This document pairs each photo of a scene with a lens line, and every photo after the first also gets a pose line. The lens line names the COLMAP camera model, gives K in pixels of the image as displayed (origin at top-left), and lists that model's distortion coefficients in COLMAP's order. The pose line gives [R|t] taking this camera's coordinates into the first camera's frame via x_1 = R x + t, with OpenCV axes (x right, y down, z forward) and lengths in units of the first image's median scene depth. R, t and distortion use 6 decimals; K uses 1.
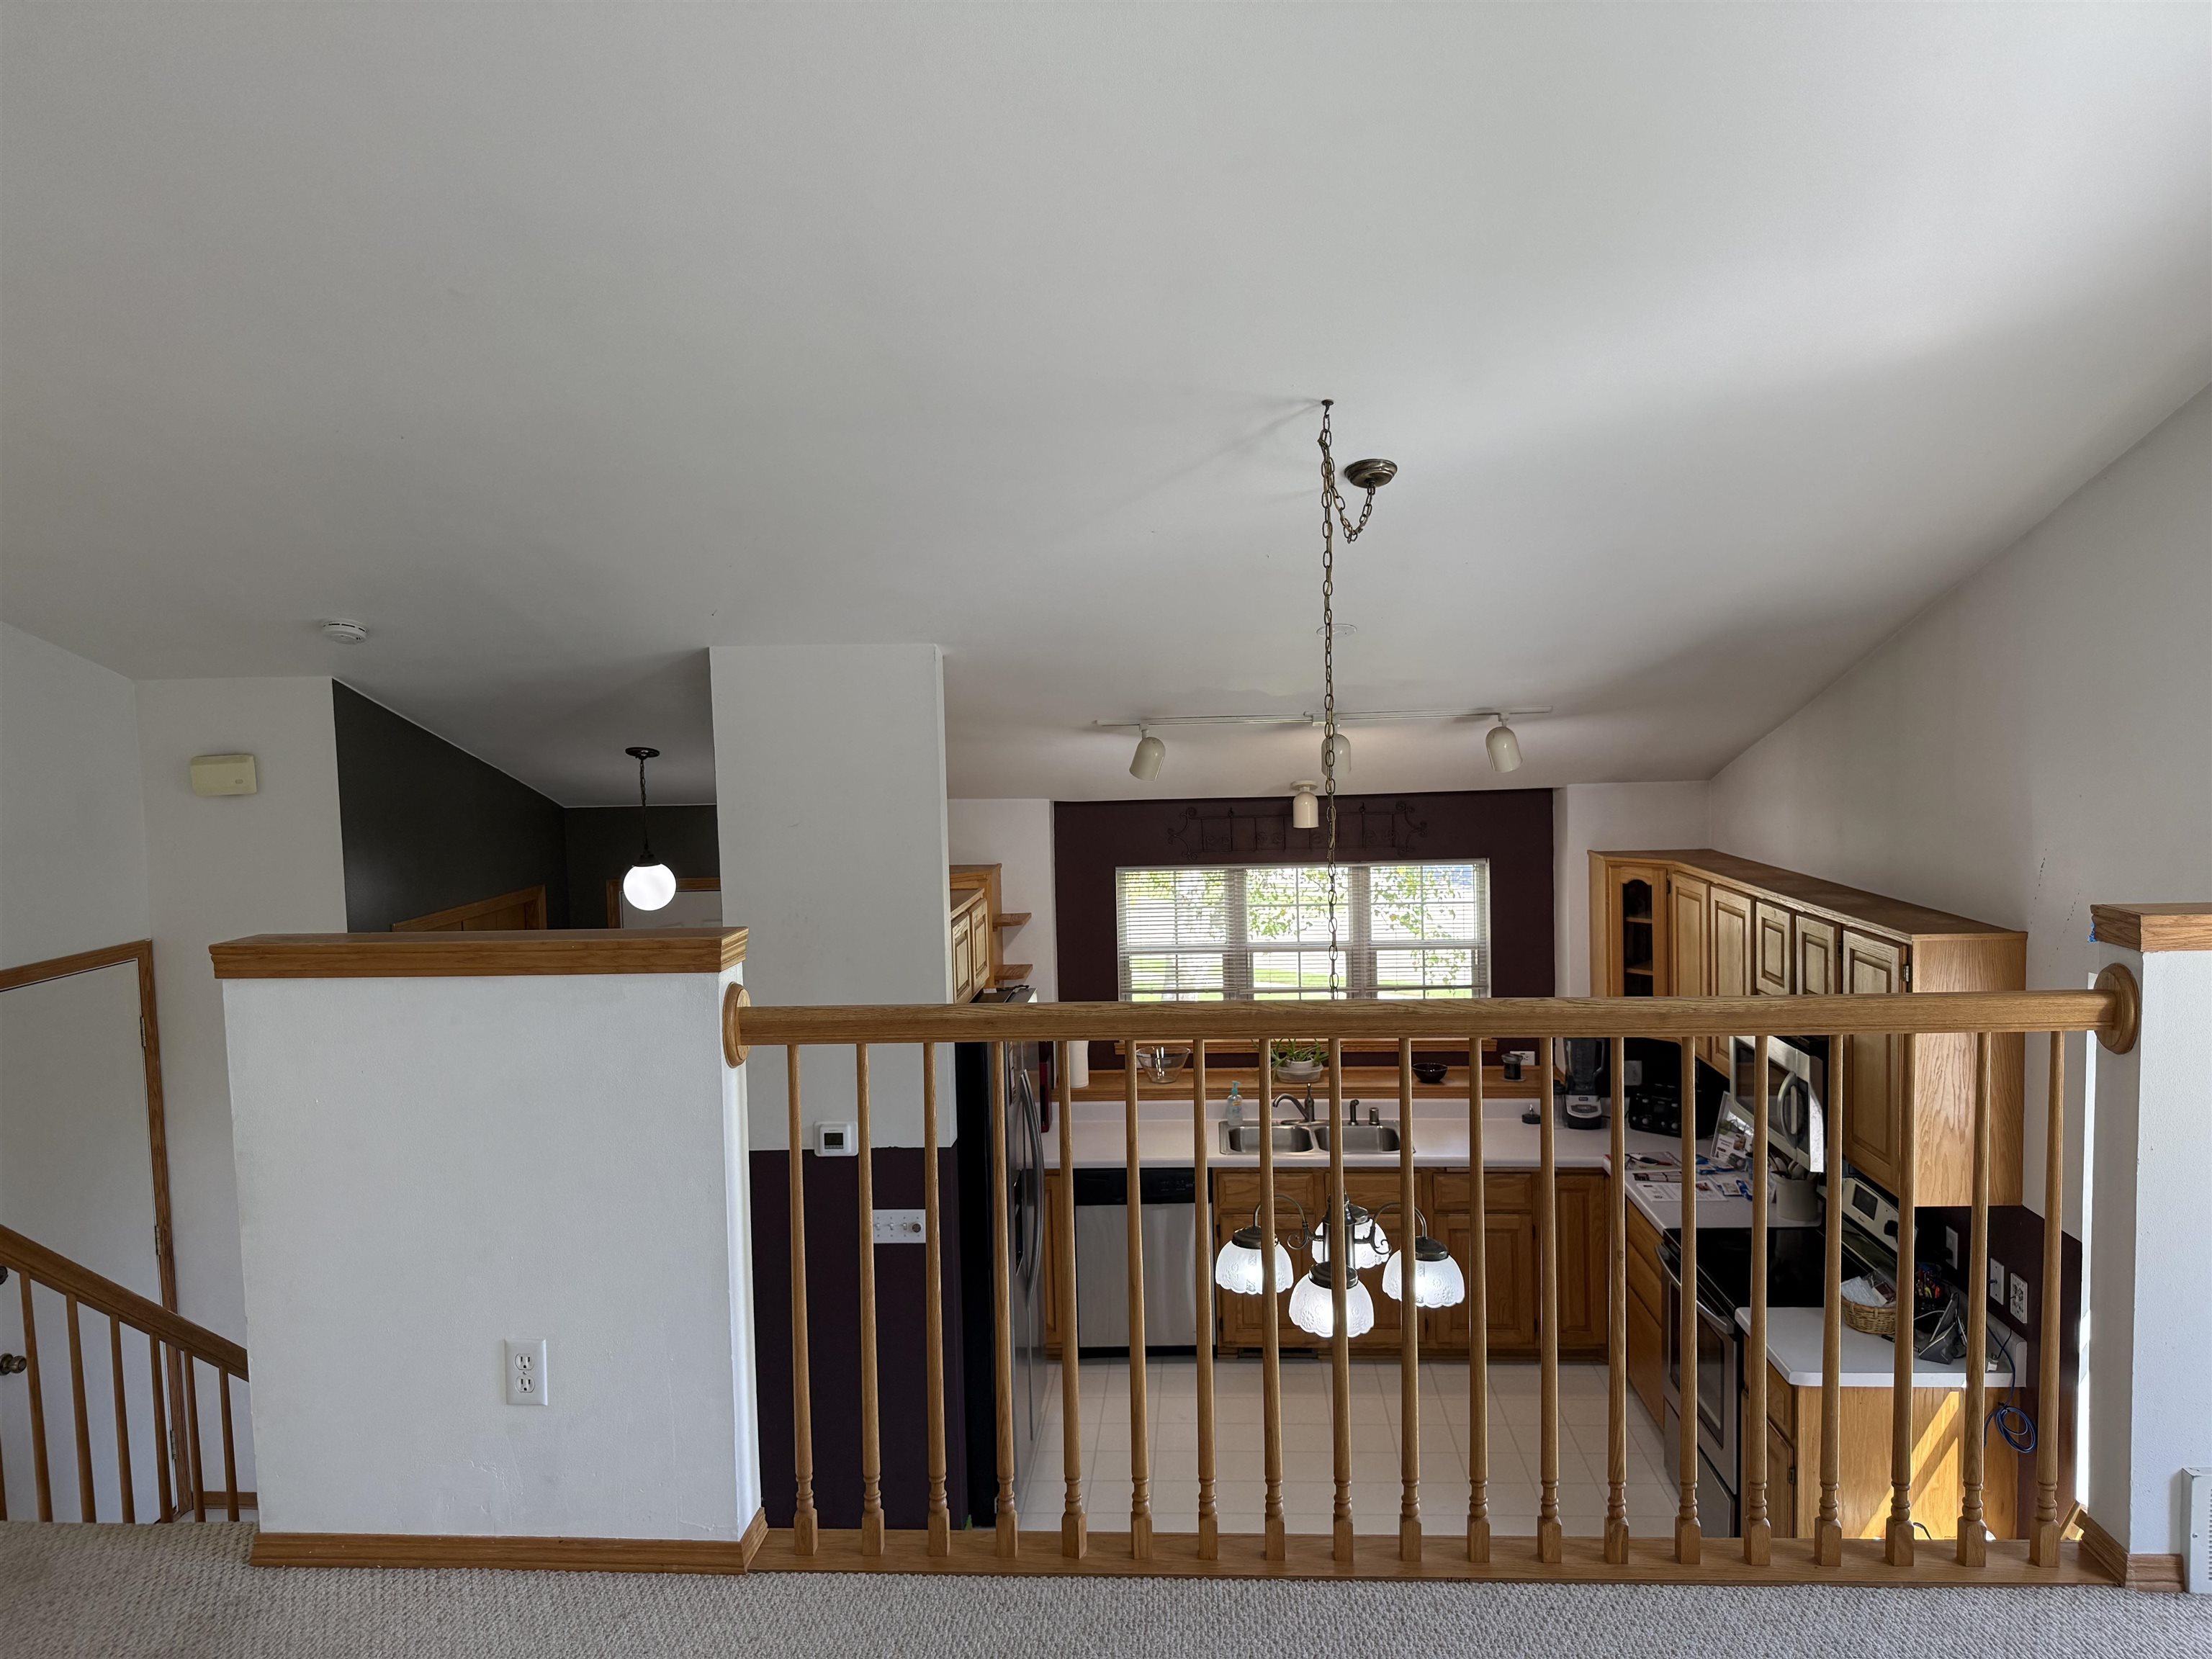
lens RADIAL K [[1559.9, 0, 1106.0], [0, 1559.9, 829.5], [0, 0, 1]] dist [0.120423, -0.183254]
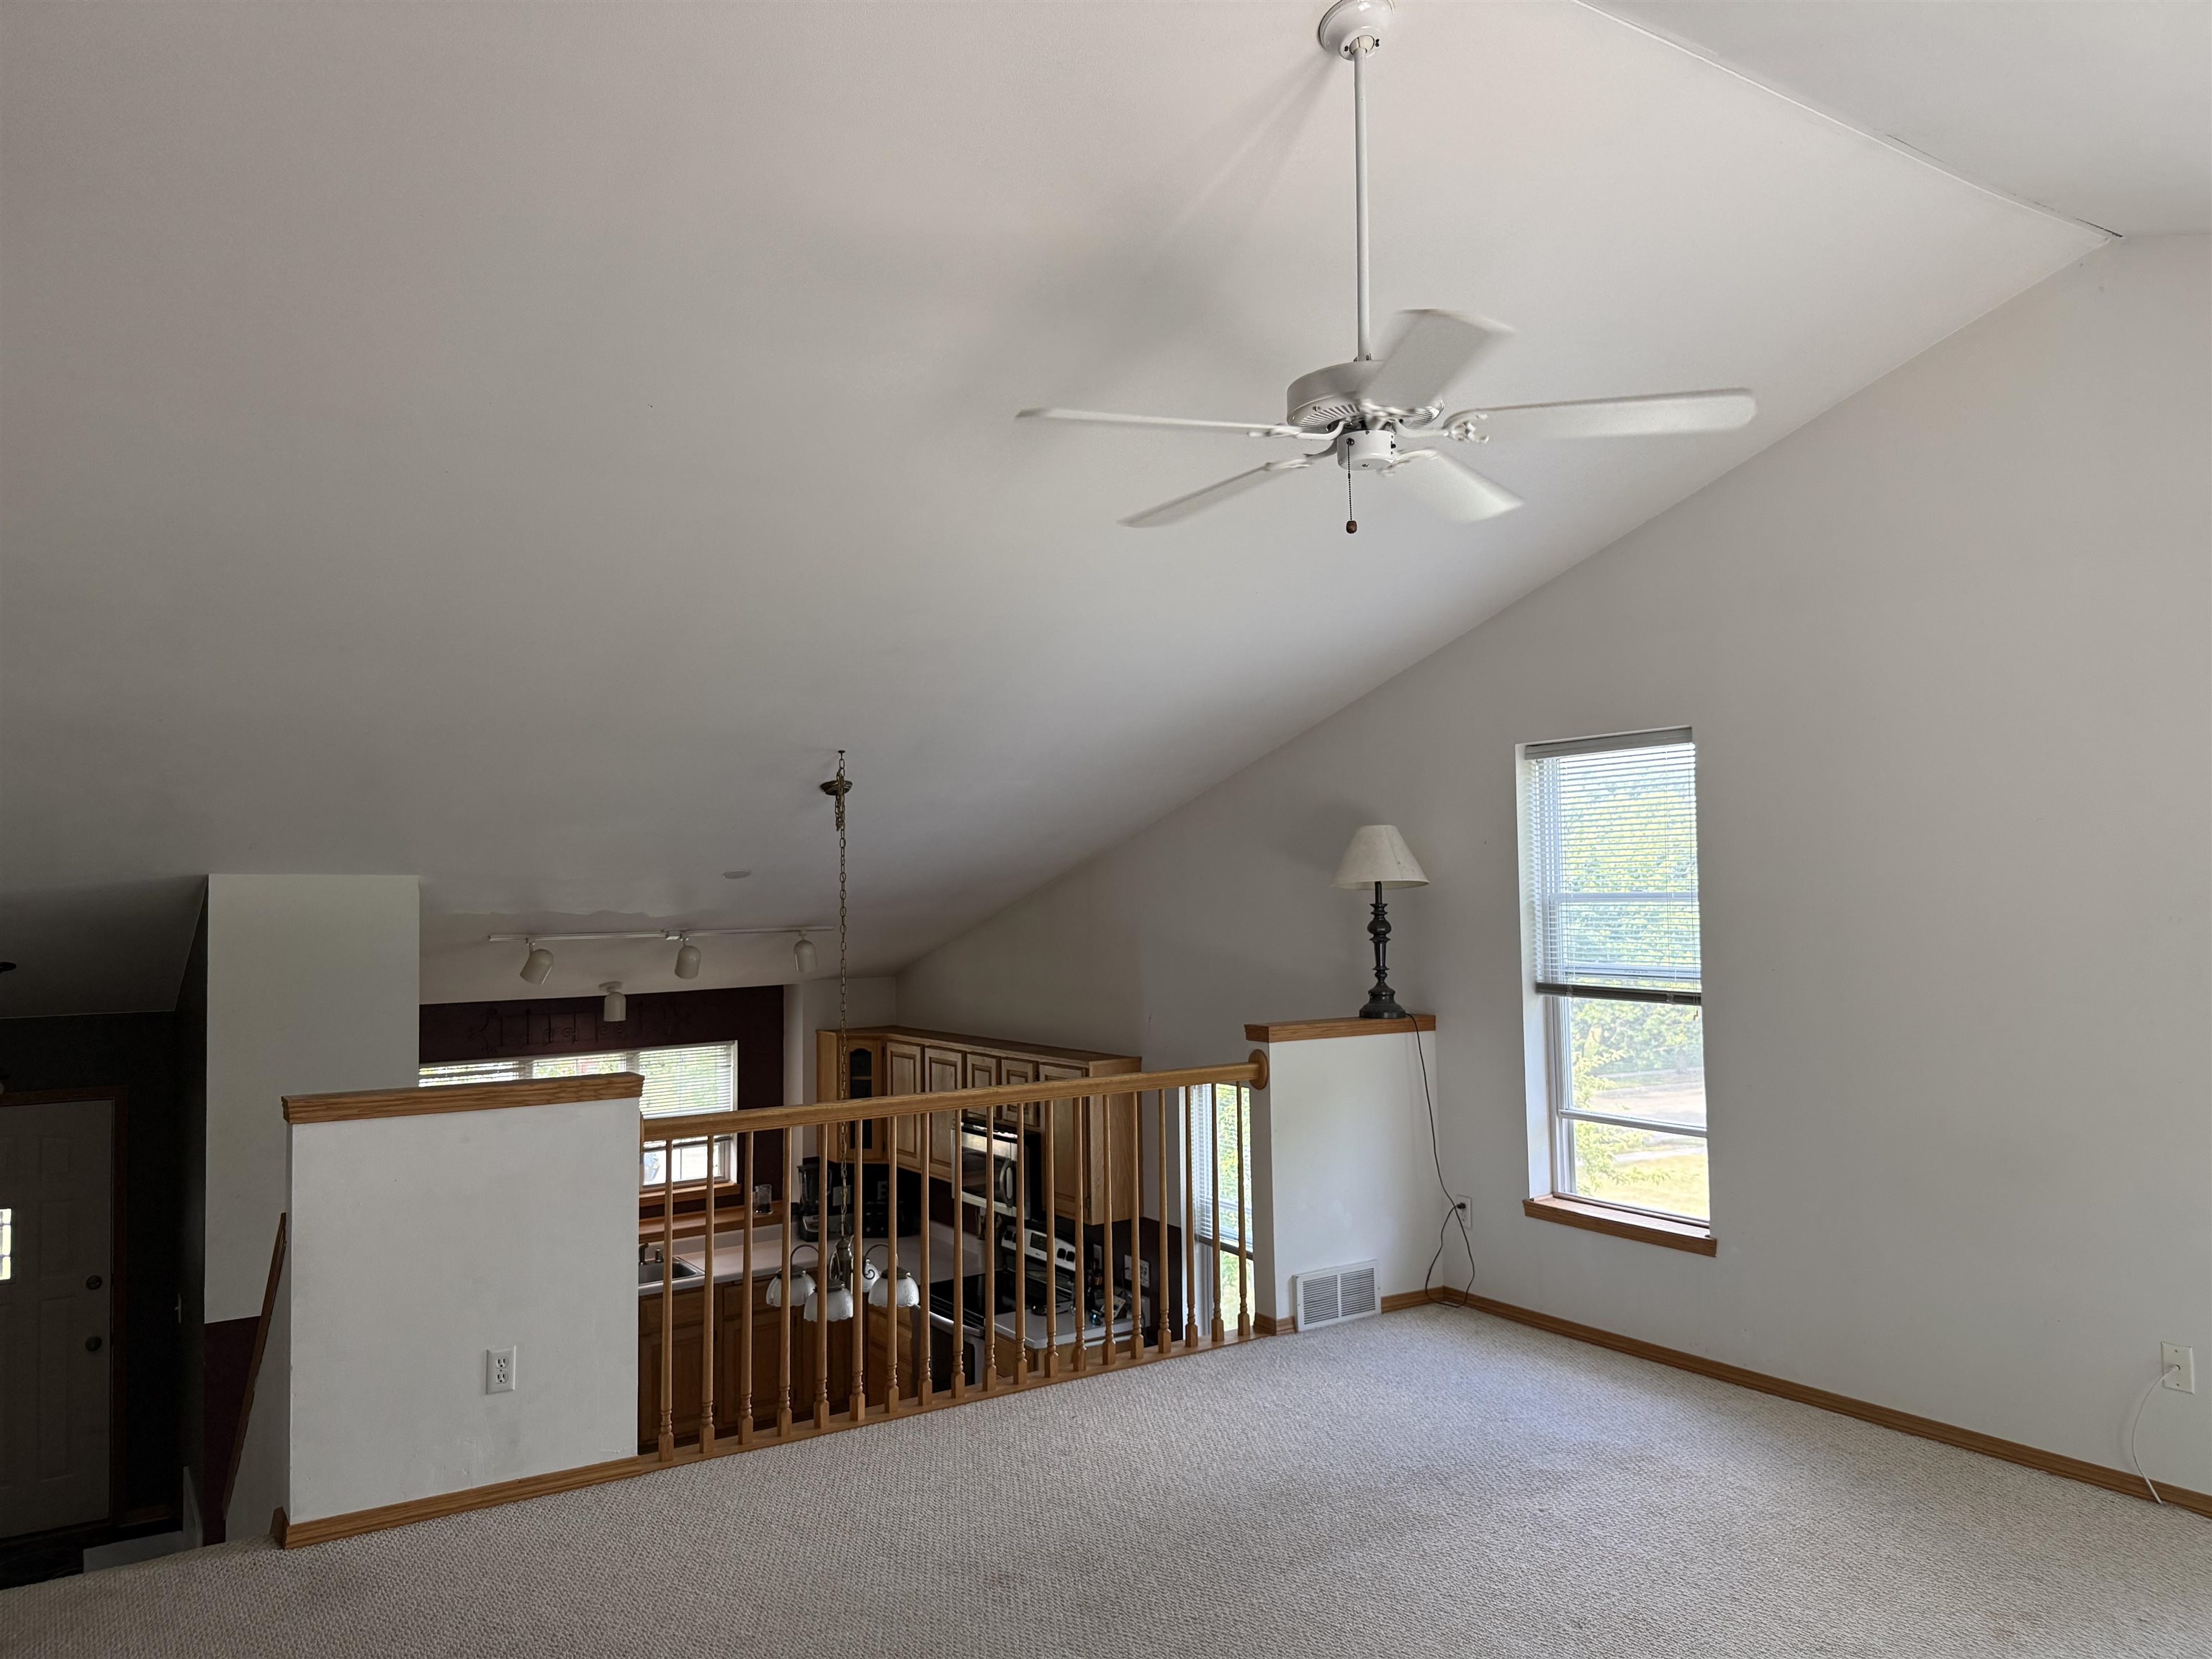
lens RADIAL K [[1559.9, 0, 1106.0], [0, 1559.9, 829.5], [0, 0, 1]] dist [0.120423, -0.183254]
pose [[0.794794, 0.040053, 0.605556, -0.409814], [0.038509, 0.992480, -0.116188, 0.010753], [-0.605656, 0.115665, 0.787275, -0.303502]]
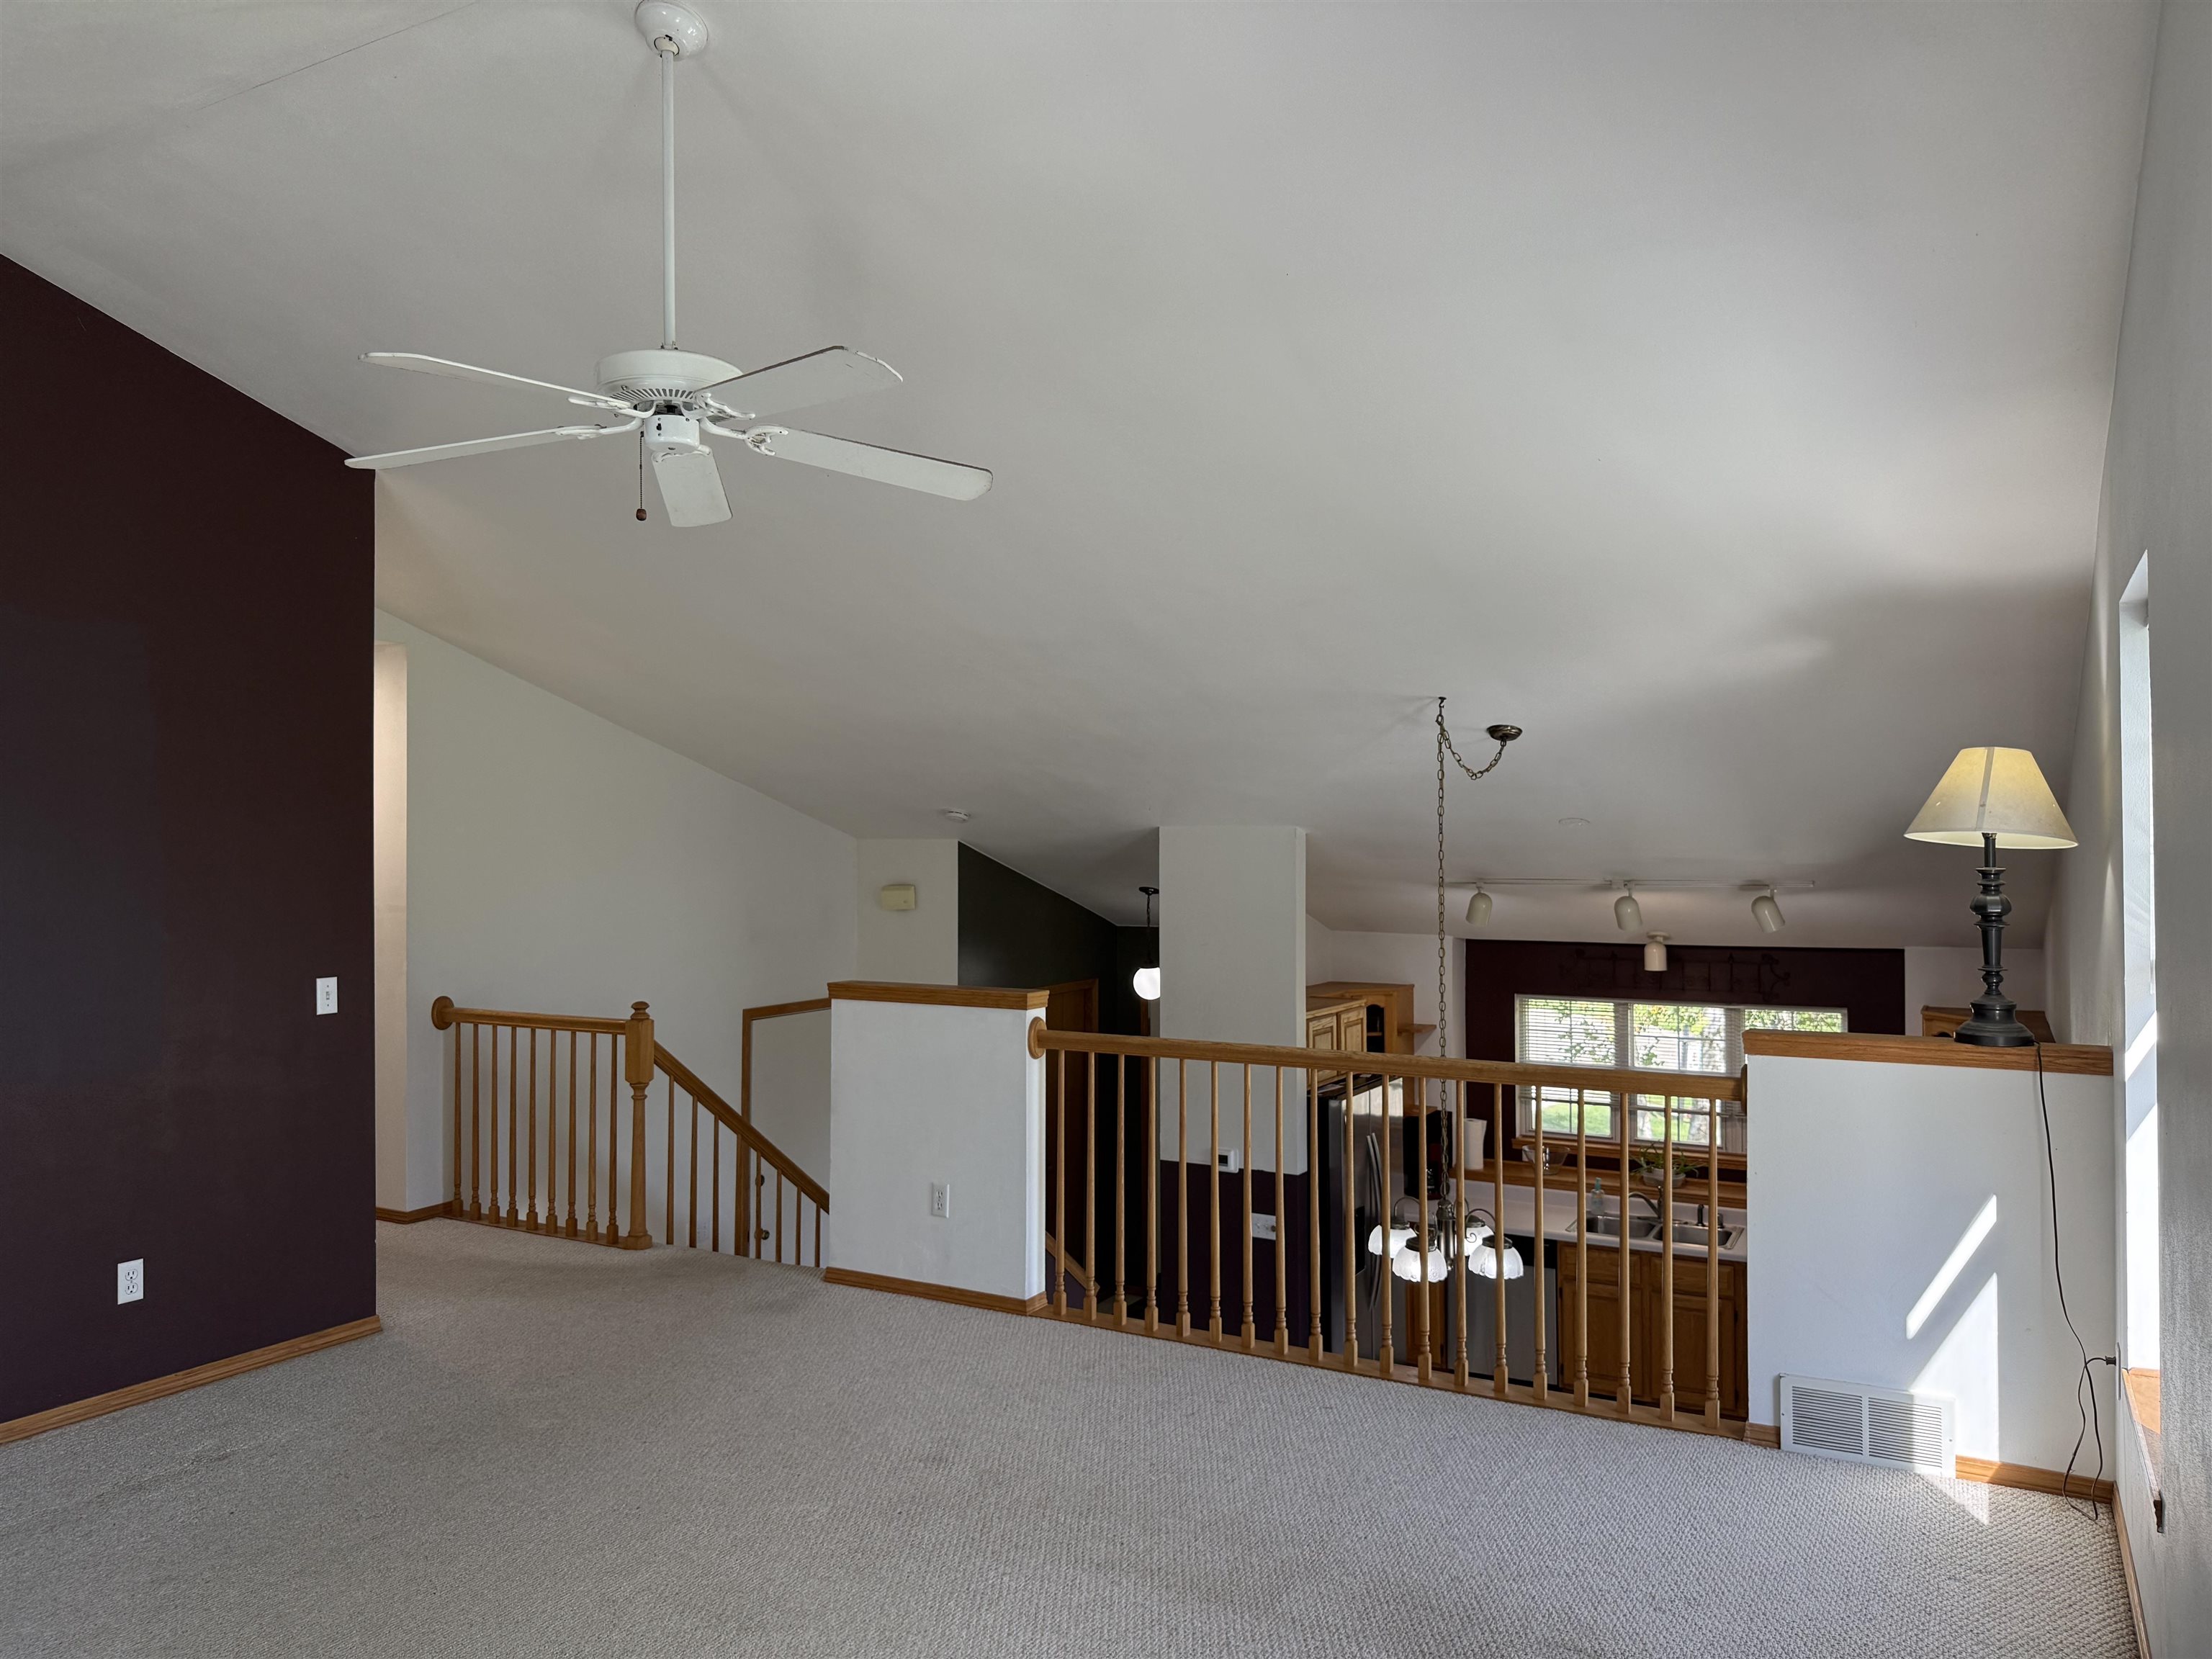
lens RADIAL K [[1559.9, 0, 1106.0], [0, 1559.9, 829.5], [0, 0, 1]] dist [0.120423, -0.183254]
pose [[0.903565, 0.018912, -0.428033, 0.332839], [-0.053271, 0.996232, -0.068437, -0.004597], [0.425126, 0.084639, 0.901168, -0.377753]]
